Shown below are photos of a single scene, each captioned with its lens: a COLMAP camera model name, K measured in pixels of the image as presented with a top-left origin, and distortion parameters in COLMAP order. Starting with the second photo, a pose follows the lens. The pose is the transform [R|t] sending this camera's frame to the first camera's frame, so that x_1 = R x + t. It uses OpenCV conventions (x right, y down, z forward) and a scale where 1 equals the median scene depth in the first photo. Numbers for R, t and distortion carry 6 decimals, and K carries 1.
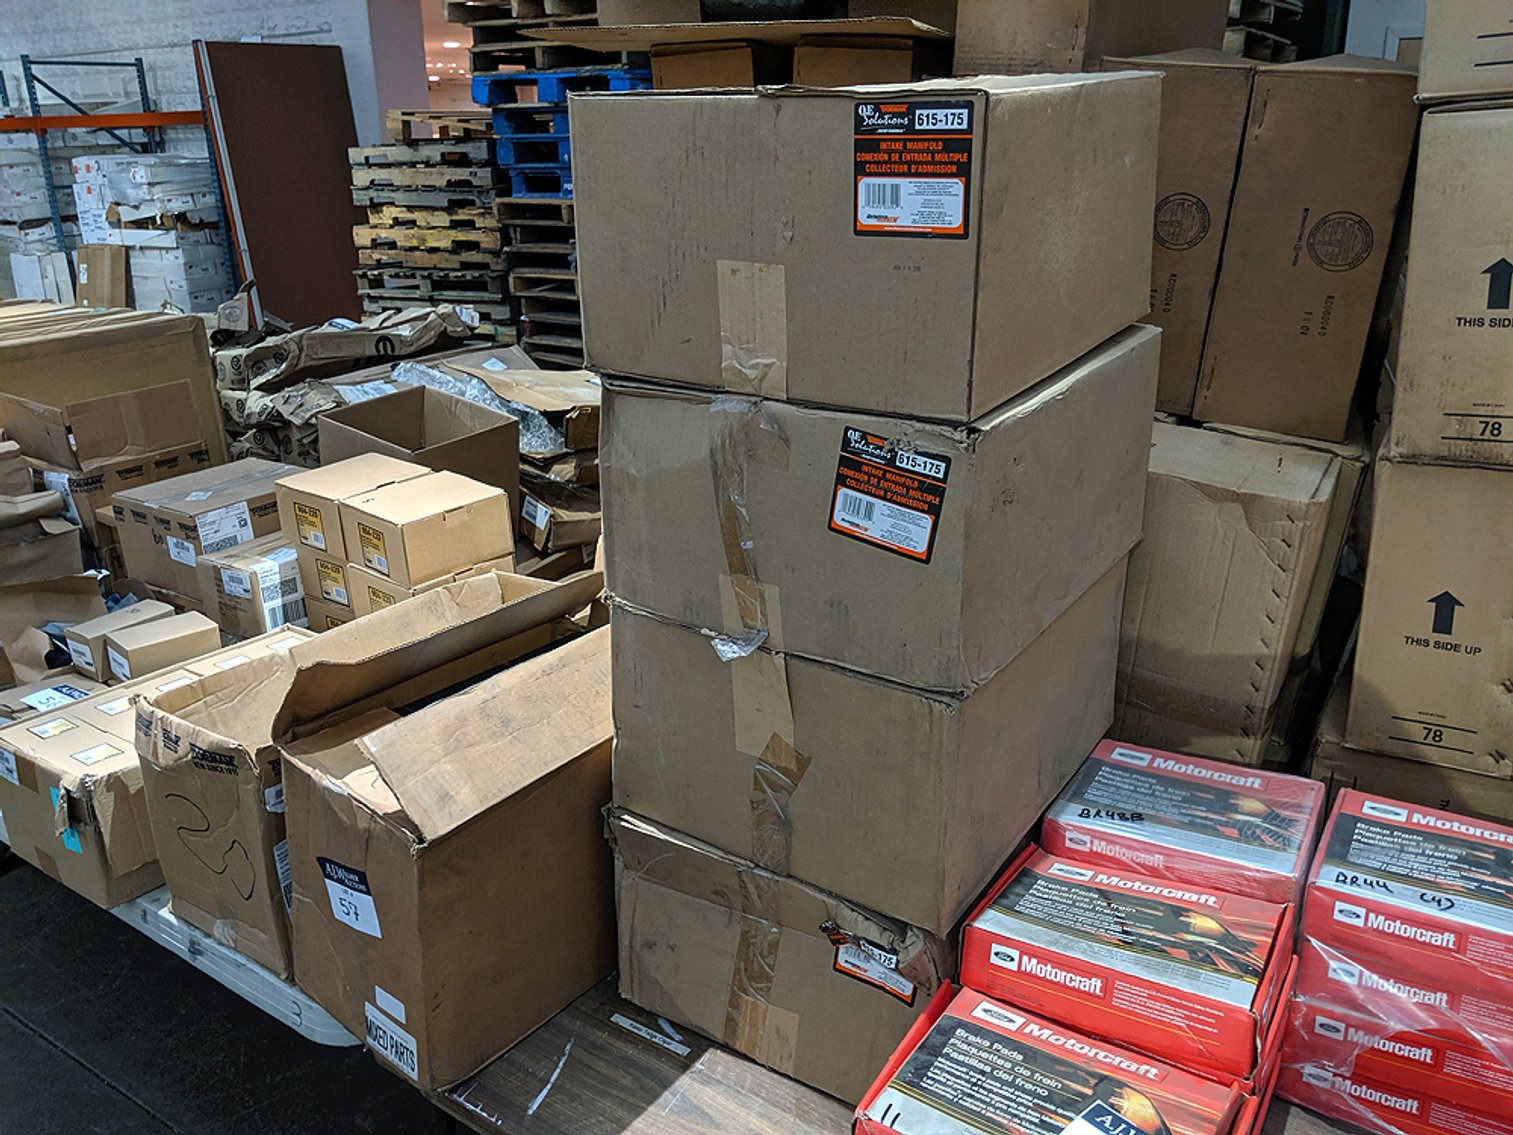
lens RADIAL K [[1232.6, 0, 751.2], [0, 1232.6, 565.1], [0, 0, 1]] dist [0.004496, -0.012906]
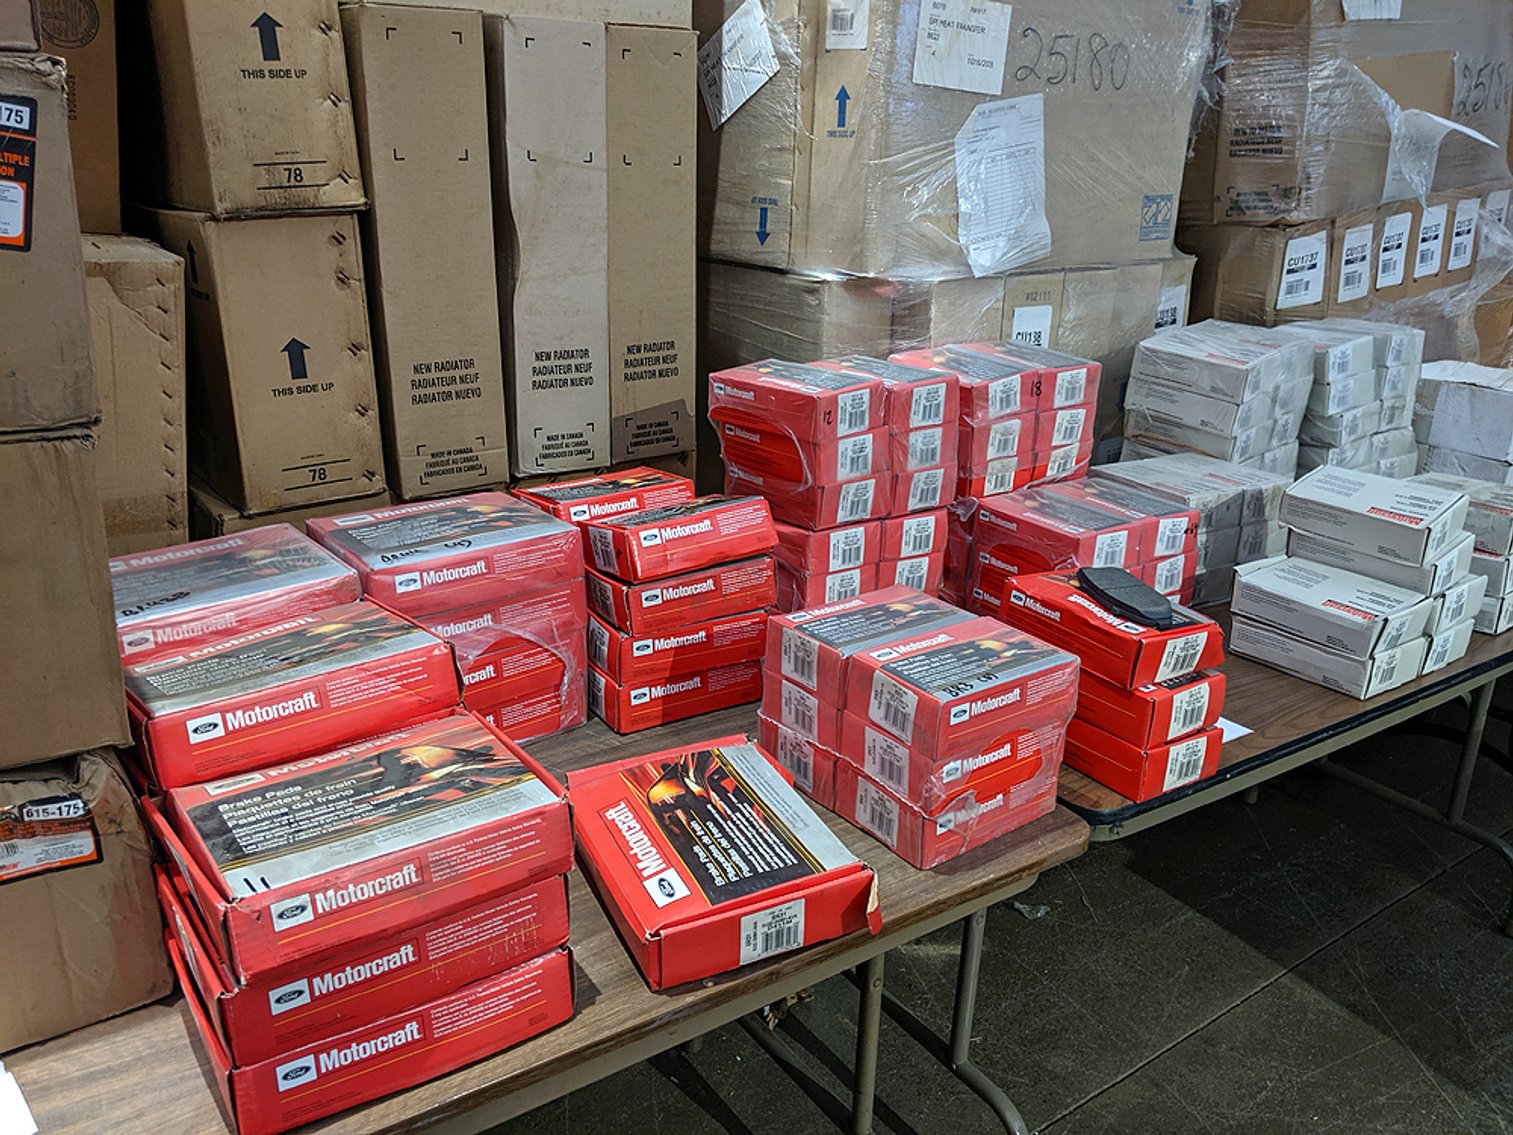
lens RADIAL K [[1232.6, 0, 750.7], [0, 1232.6, 566.4], [0, 0, 1]] dist [0.004496, -0.012906]
pose [[0.368609, -0.288180, 0.883787, -0.380485], [0.289639, 0.939011, 0.185385, 0.151930], [-0.883310, 0.187644, 0.429596, 0.243300]]
